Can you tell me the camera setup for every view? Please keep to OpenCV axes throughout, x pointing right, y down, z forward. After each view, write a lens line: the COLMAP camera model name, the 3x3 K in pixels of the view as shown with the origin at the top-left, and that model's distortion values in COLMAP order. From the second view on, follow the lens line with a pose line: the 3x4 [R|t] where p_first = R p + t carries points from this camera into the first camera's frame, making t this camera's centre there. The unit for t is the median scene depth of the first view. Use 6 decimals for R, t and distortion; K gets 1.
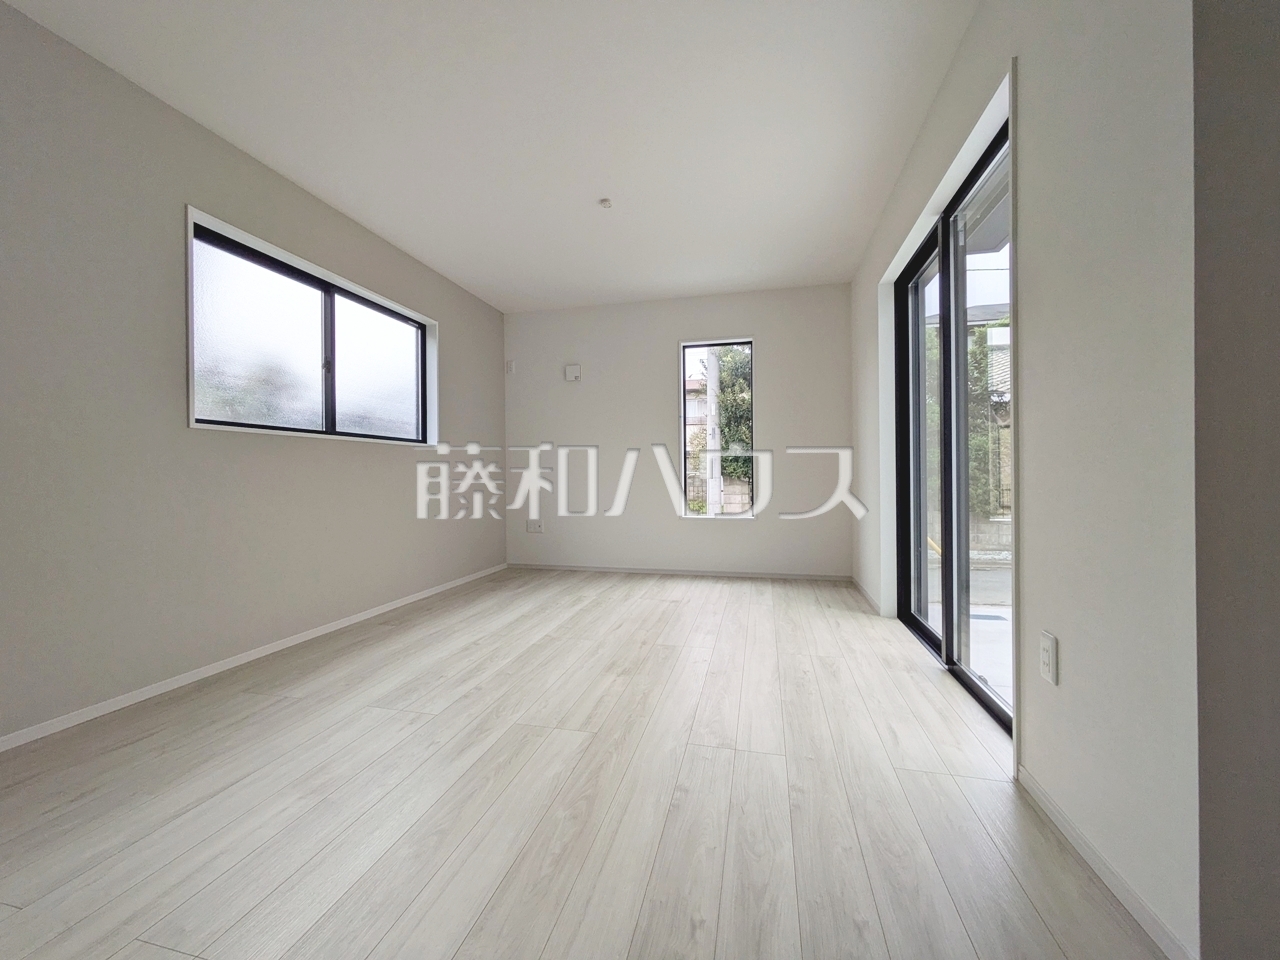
lens RADIAL K [[502.9, 0, 640.2], [0, 502.9, 477.7], [0, 0, 1]] dist [0.001412, 0.000843]
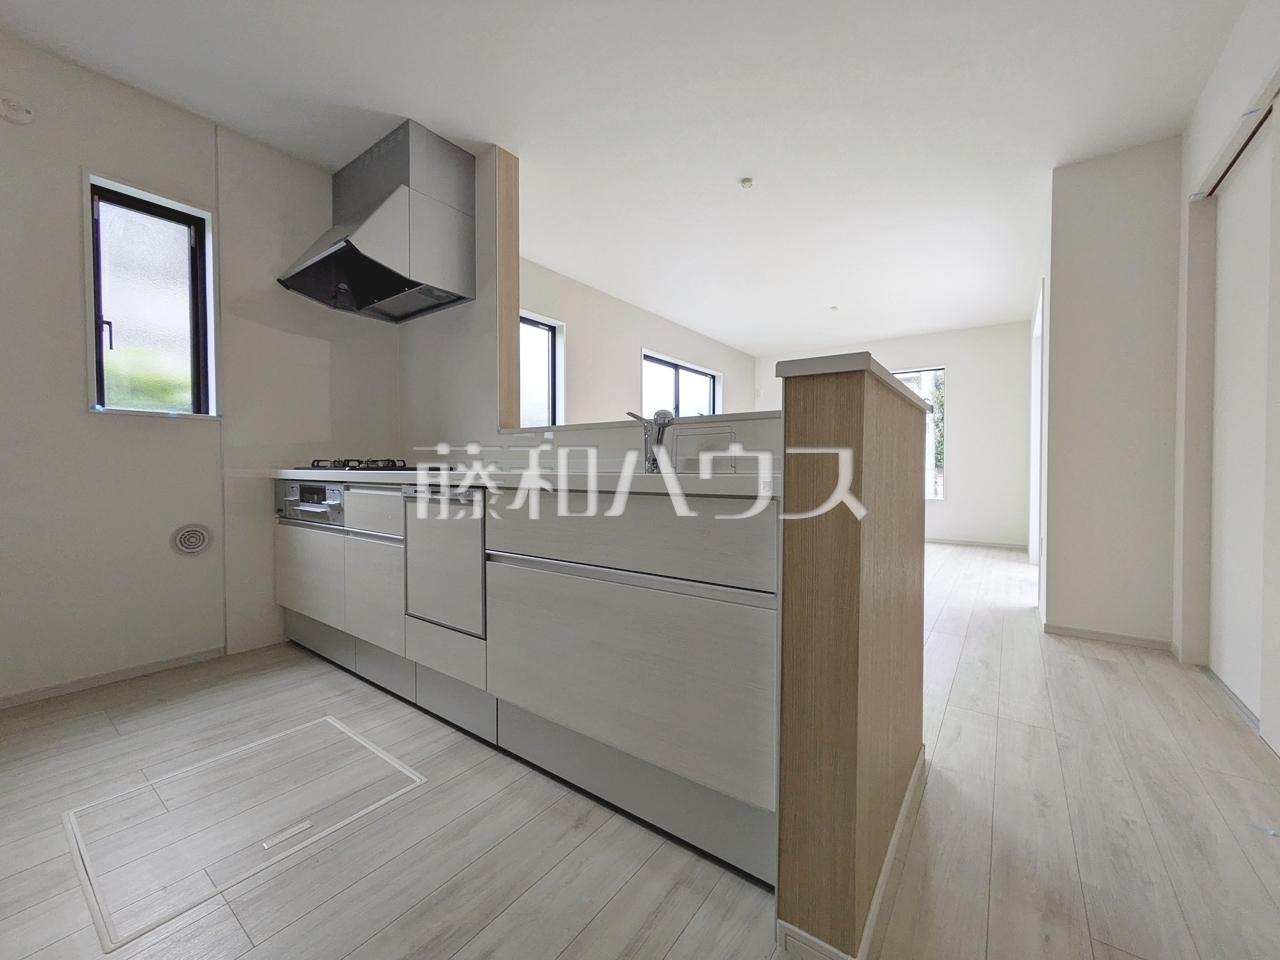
lens RADIAL K [[502.9, 0, 635.5], [0, 502.9, 483.7], [0, 0, 1]] dist [0.001412, 0.000843]
pose [[0.920434, 0.022552, -0.390247, -0.013921], [-0.010576, 0.999406, 0.032809, 0.005456], [0.390755, -0.026071, 0.920125, -0.917587]]
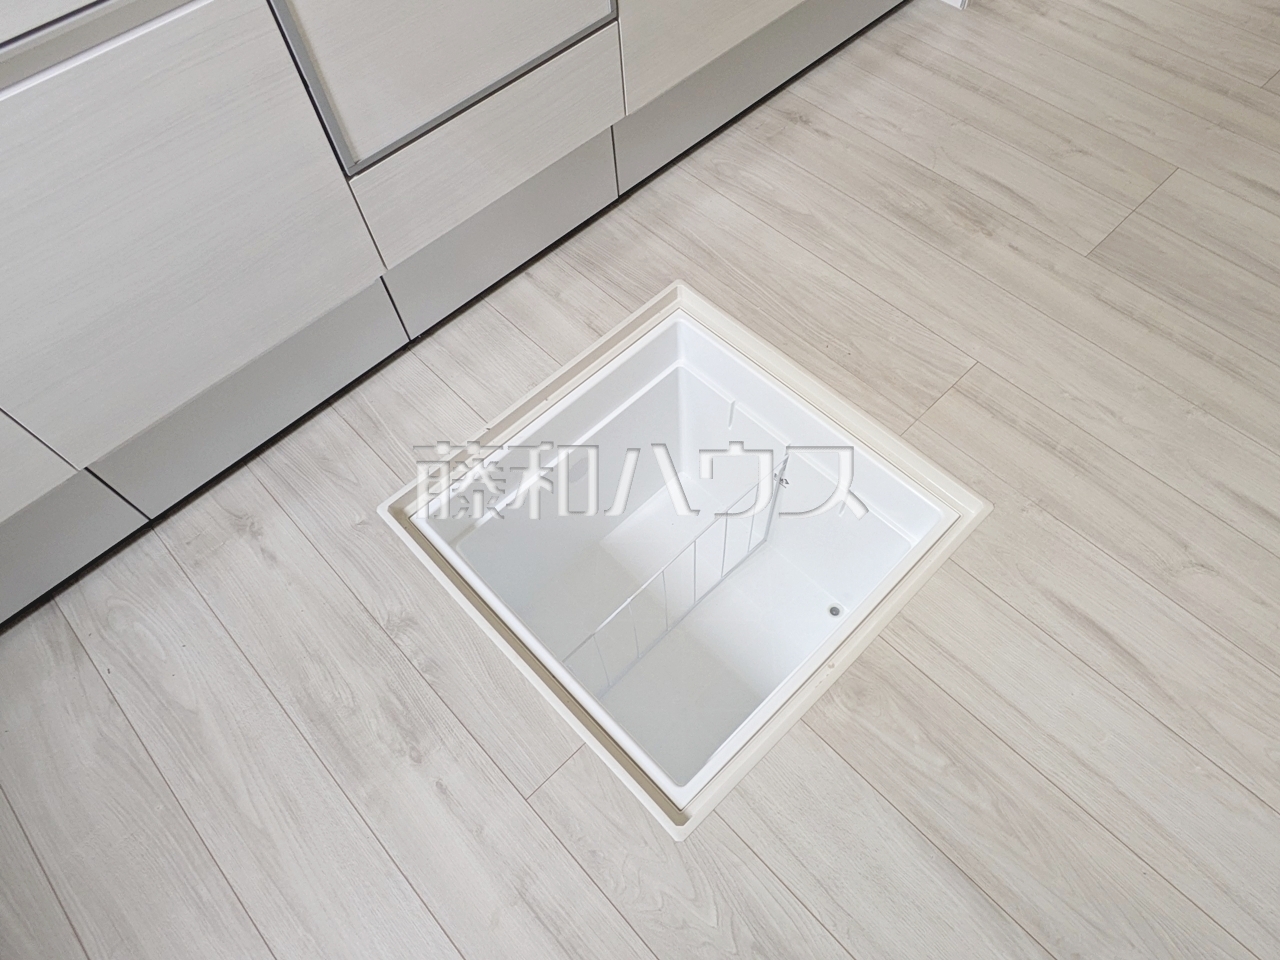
lens RADIAL K [[816.2, 0, 647.2], [0, 816.2, 494.0], [0, 0, 1]] dist [0.001039, -0.004316]
pose [[0.537183, -0.739162, 0.406294, -0.737852], [0.040569, 0.503780, 0.862879, -0.043755], [-0.842490, -0.447041, 0.300609, -0.724380]]
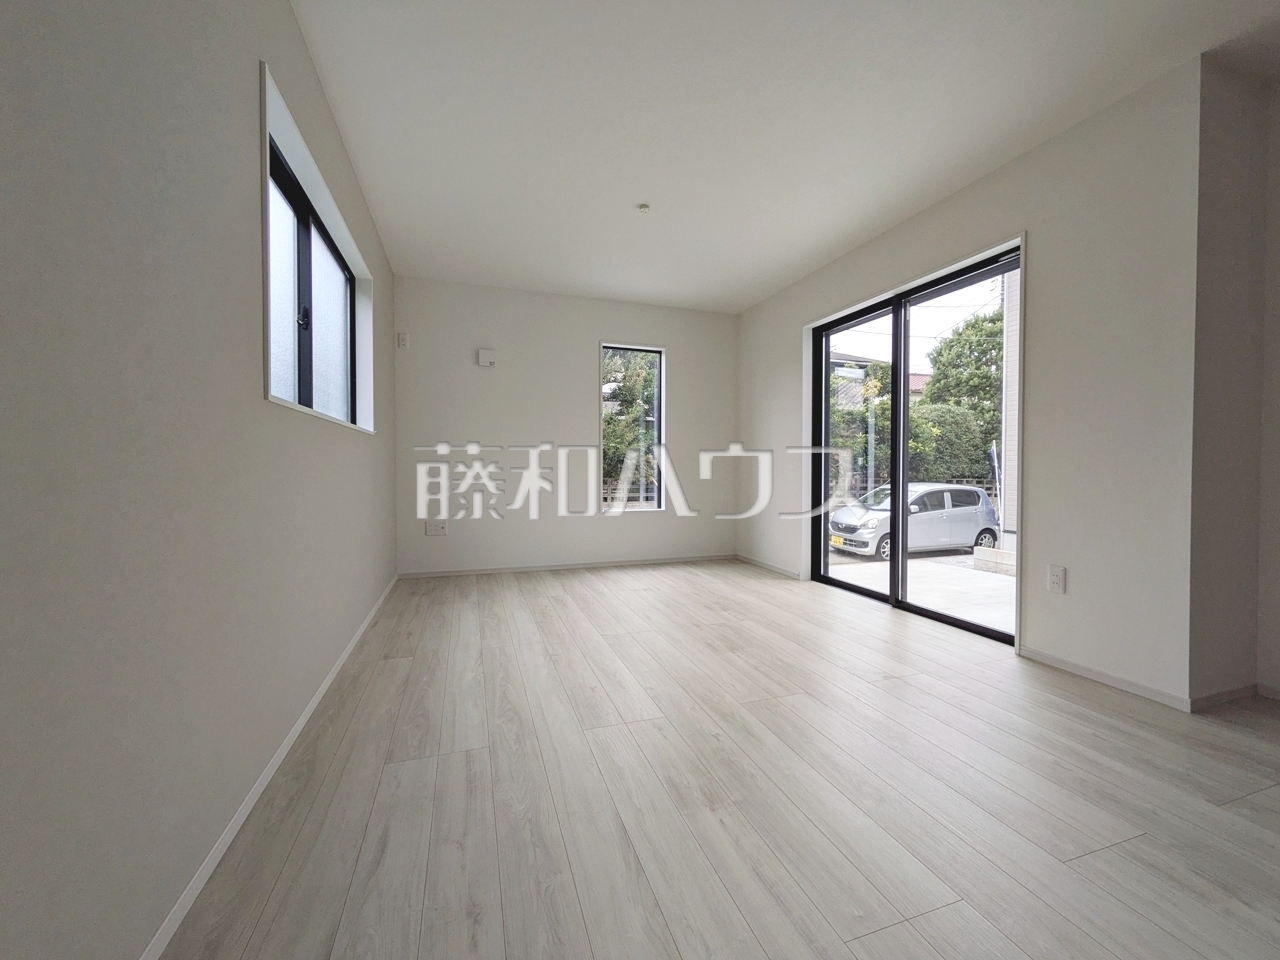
lens RADIAL K [[502.9, 0, 640.5], [0, 502.9, 479.3], [0, 0, 1]] dist [0.001412, 0.000843]
pose [[0.845018, -0.002909, 0.534730, -0.661342], [-0.007489, 0.999823, 0.017274, -0.010020], [-0.534685, -0.018601, 0.844847, 0.132553]]
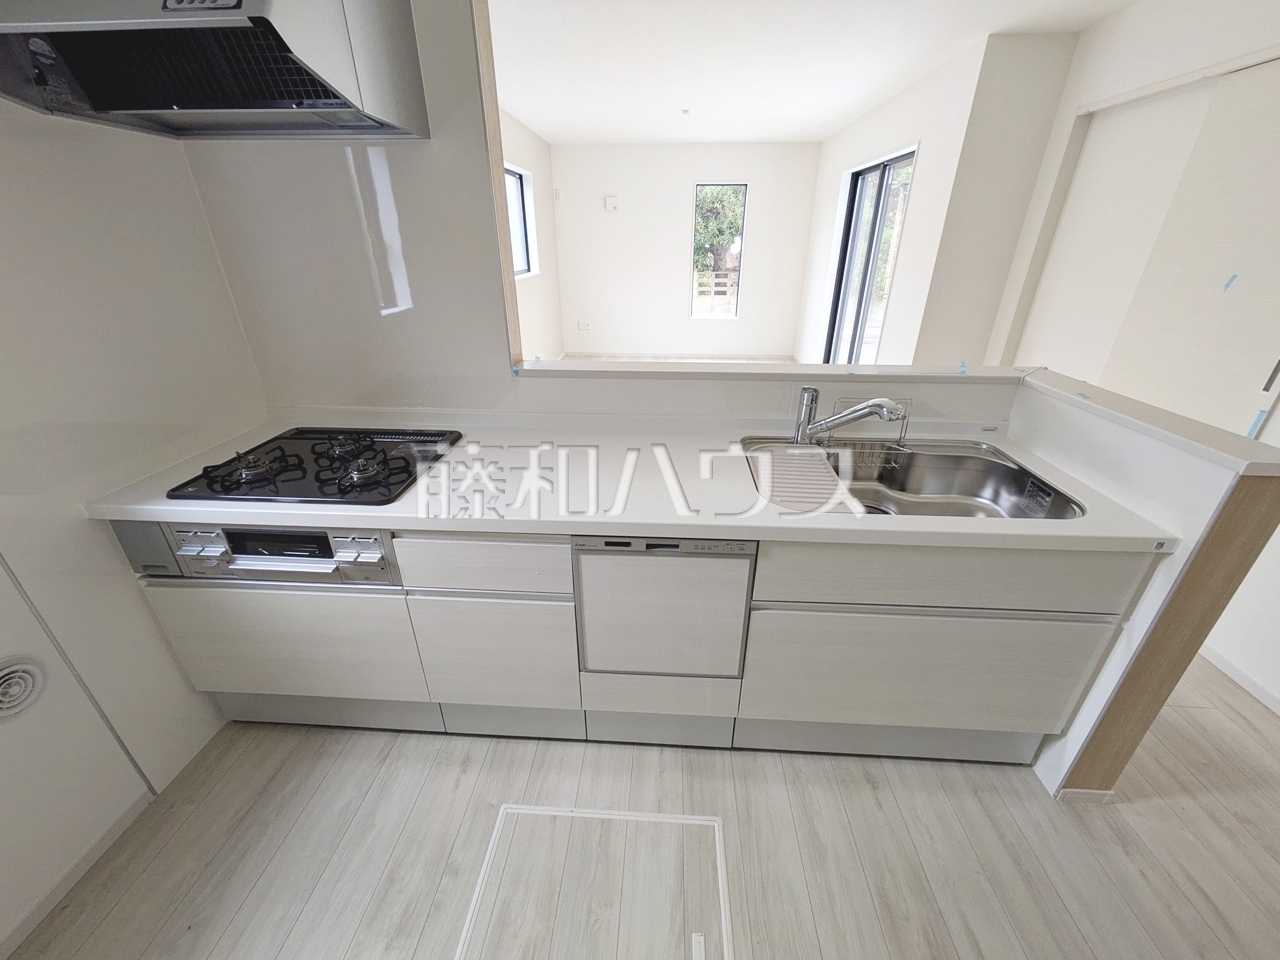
lens RADIAL K [[502.9, 0, 636.1], [0, 502.9, 480.2], [0, 0, 1]] dist [0.001412, 0.000843]
pose [[0.984900, -0.068488, 0.159003, -0.562617], [-0.006767, 0.902494, 0.430650, -0.210825], [-0.172994, -0.425223, 0.888402, -0.827925]]
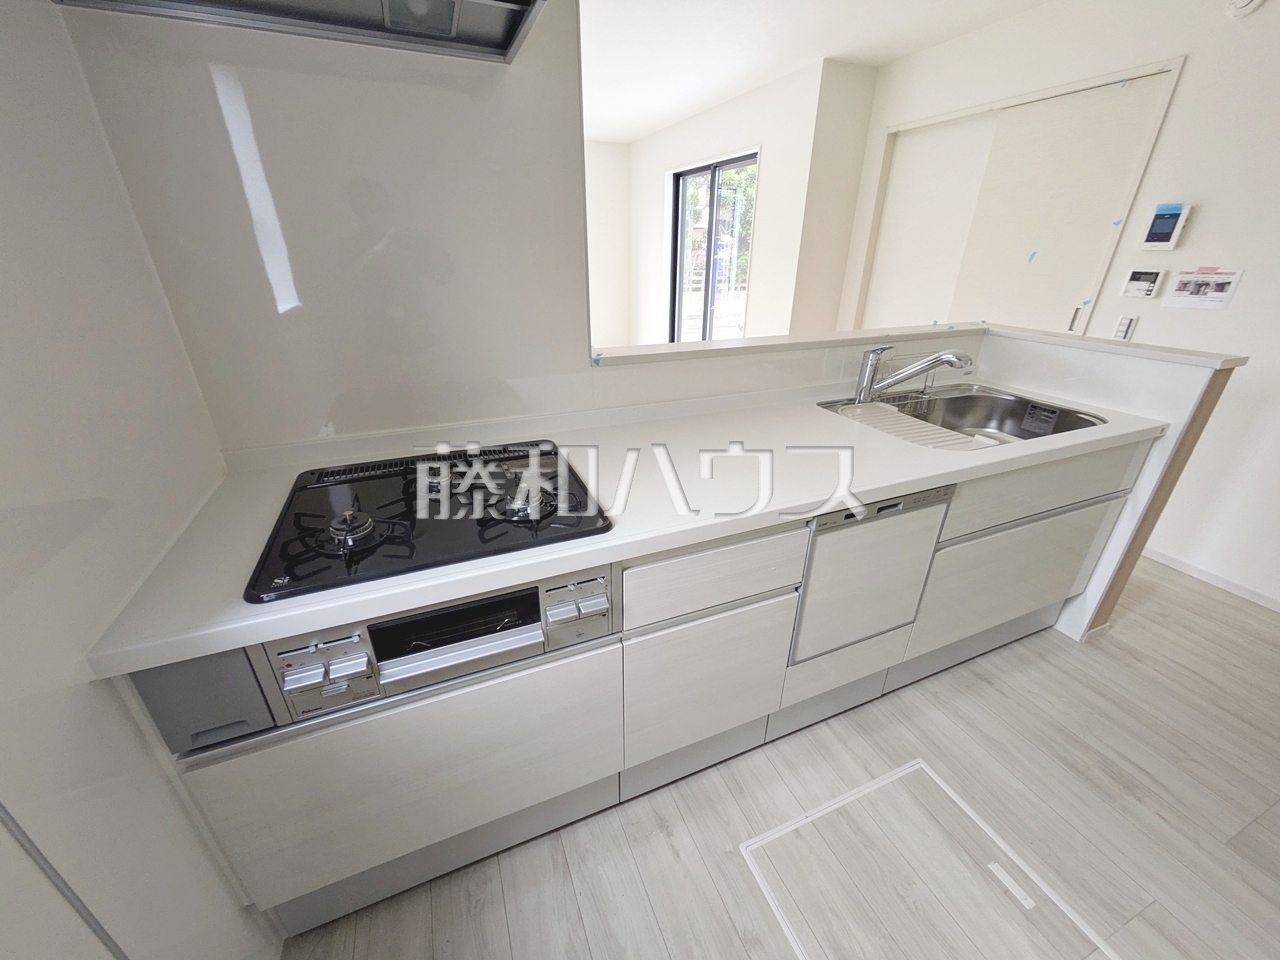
lens RADIAL K [[502.9, 0, 636.2], [0, 502.9, 480.4], [0, 0, 1]] dist [0.001412, 0.000843]
pose [[0.807980, -0.238809, 0.538645, -0.892917], [-0.010833, 0.908006, 0.418816, -0.169139], [-0.589110, -0.344231, 0.731064, -0.639701]]
